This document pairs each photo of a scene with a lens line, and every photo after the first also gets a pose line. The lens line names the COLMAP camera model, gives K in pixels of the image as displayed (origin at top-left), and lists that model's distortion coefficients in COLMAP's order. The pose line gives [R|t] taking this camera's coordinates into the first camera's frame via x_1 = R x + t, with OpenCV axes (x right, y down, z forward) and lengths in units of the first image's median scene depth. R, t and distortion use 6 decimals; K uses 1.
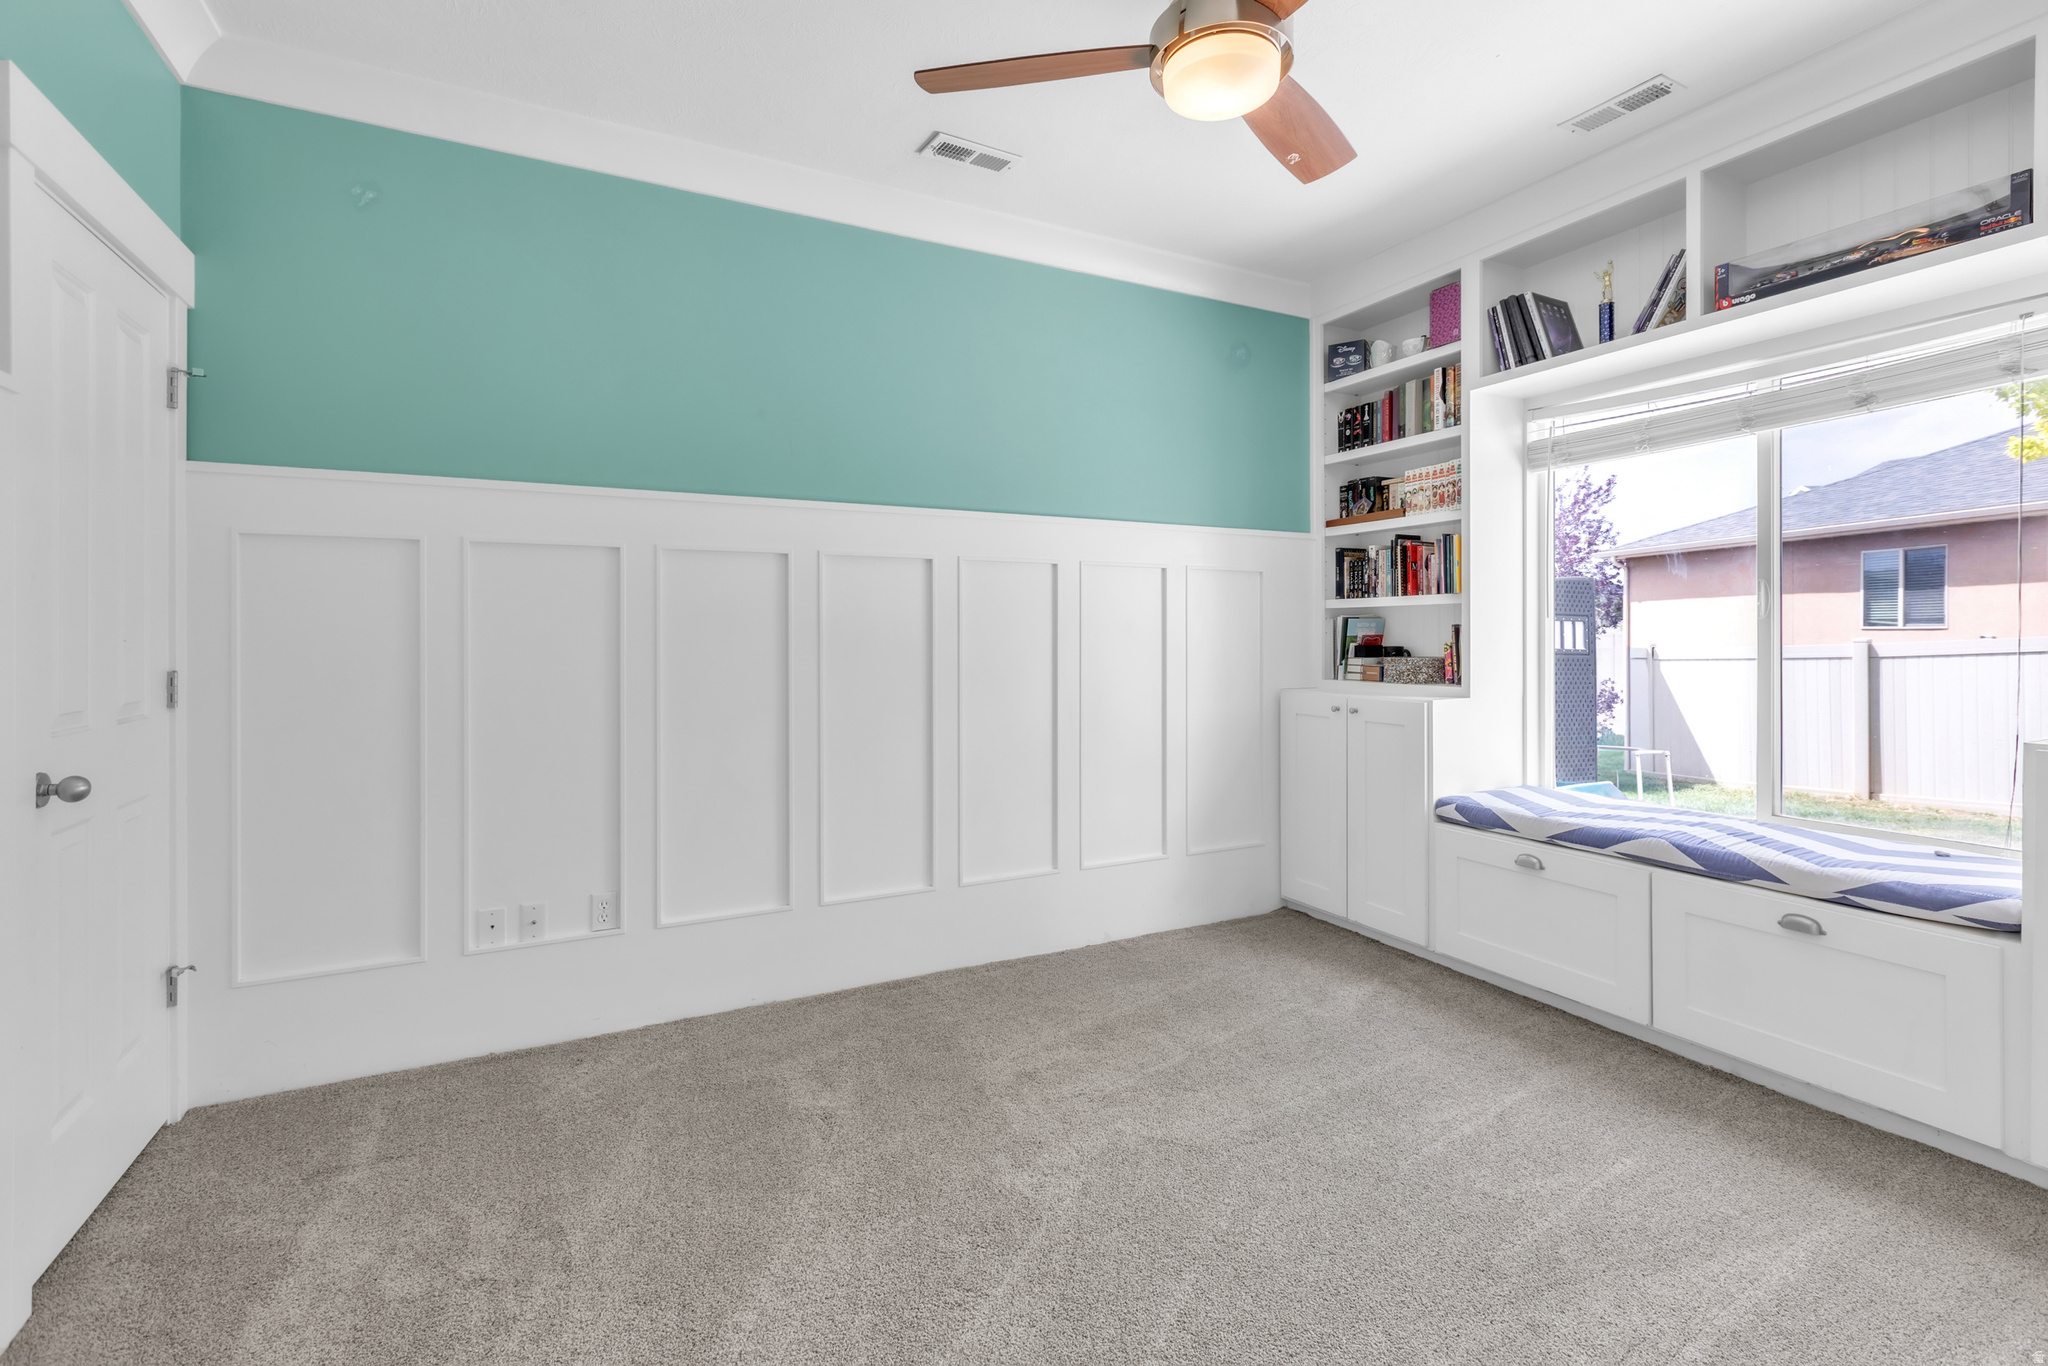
lens RADIAL K [[921.9, 0, 1022.6], [0, 921.9, 628.8], [0, 0, 1]] dist [0.001102, -0.000019]
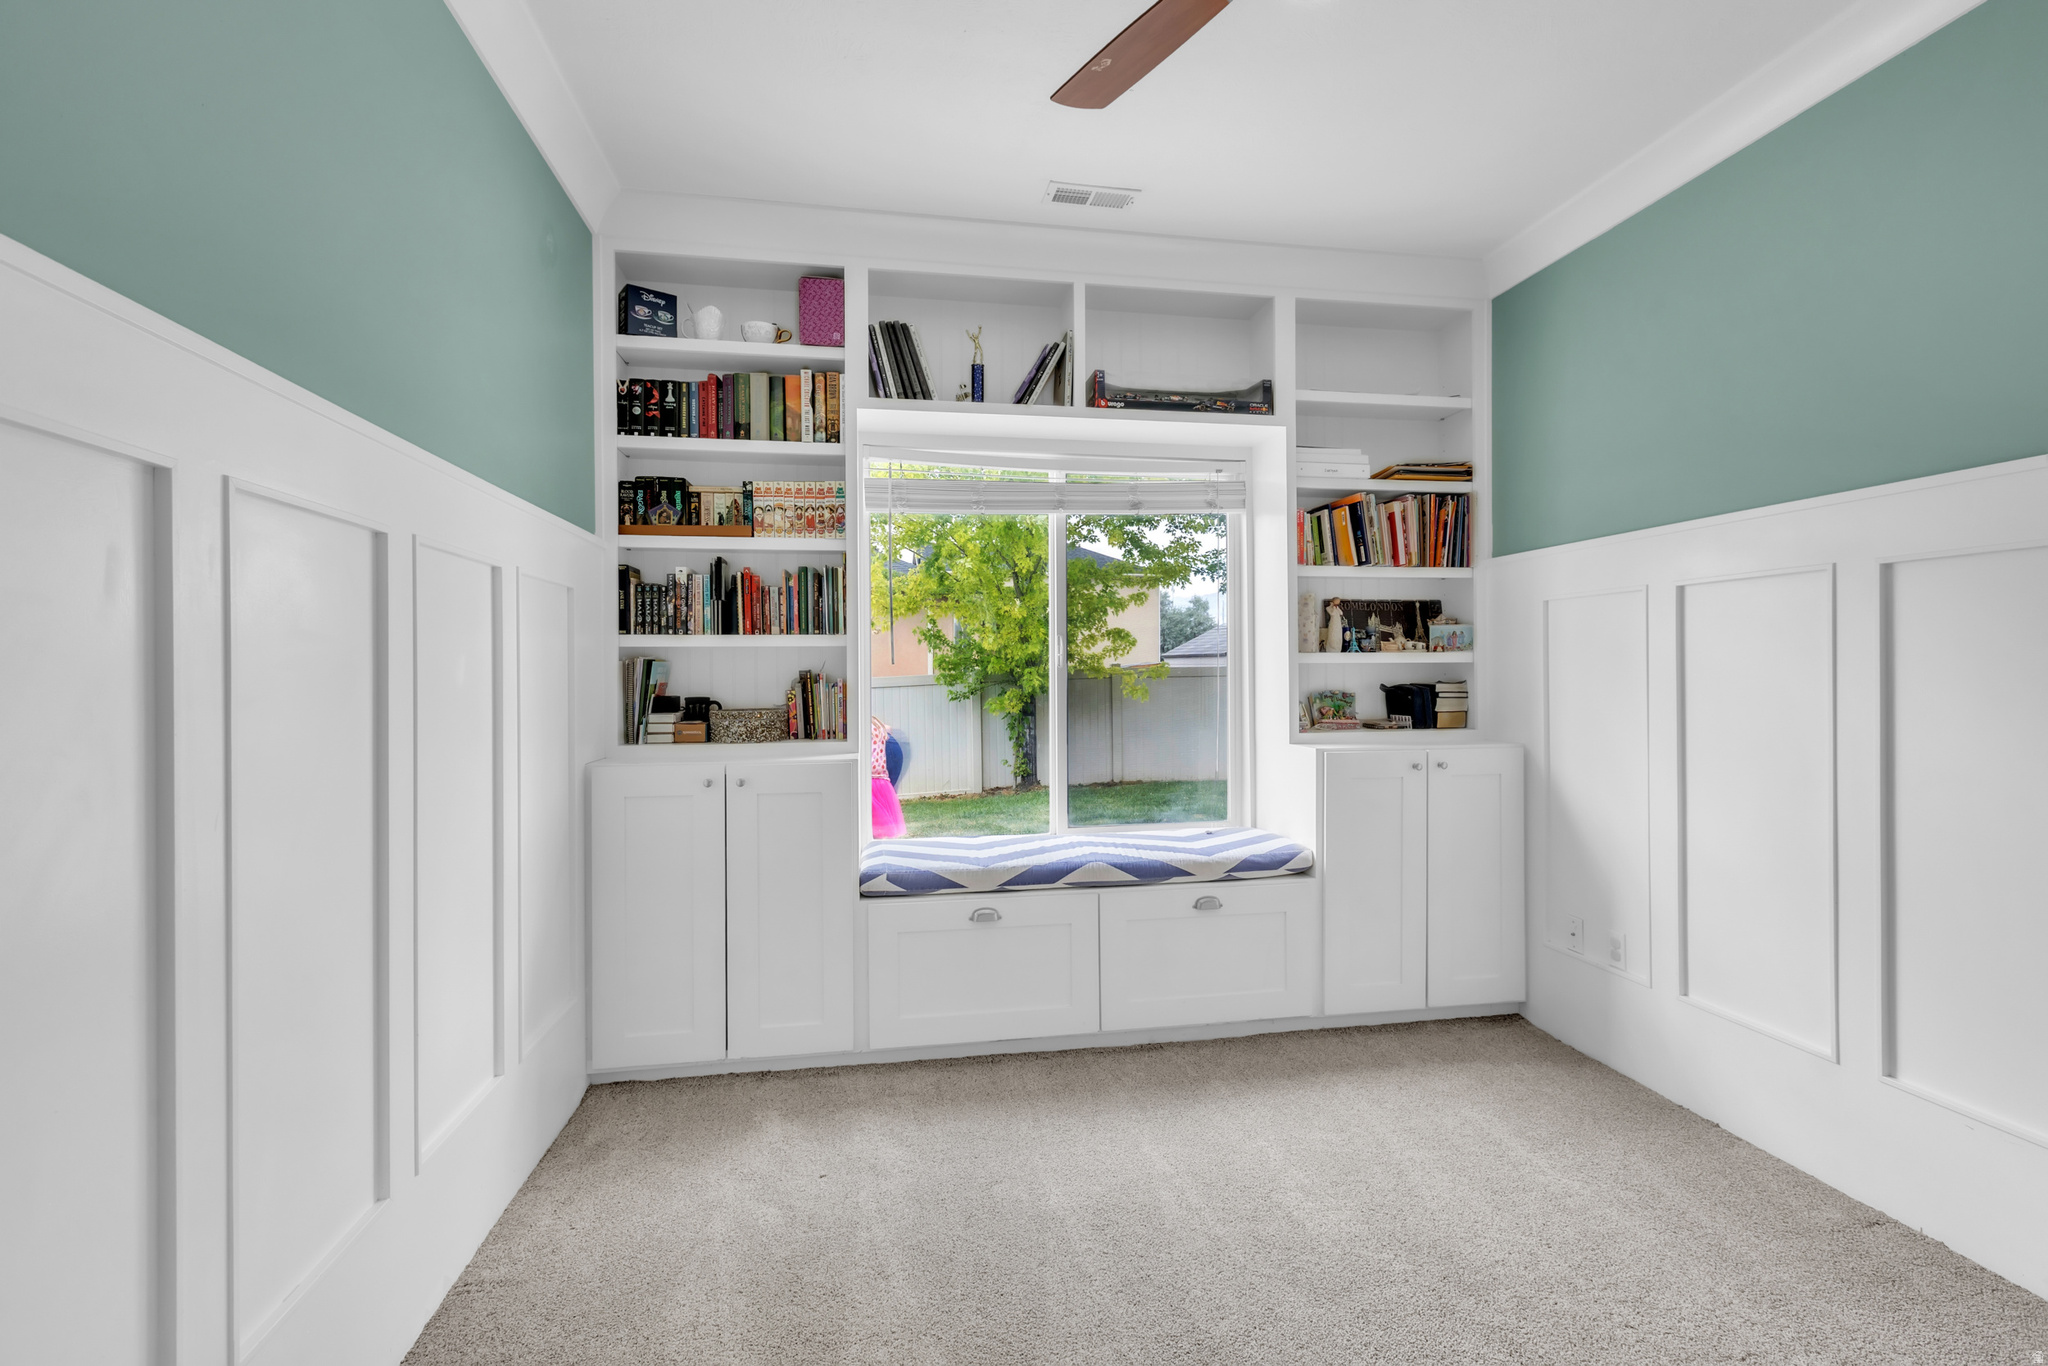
lens RADIAL K [[925.6, 0, 1034.4], [0, 925.6, 672.7], [0, 0, 1]] dist [-0.000541, 0.000848]
pose [[0.294420, 0.003915, 0.955668, -0.308763], [-0.000804, 0.999992, -0.003849, 0.000592], [-0.955676, 0.000365, 0.294421, 0.554372]]
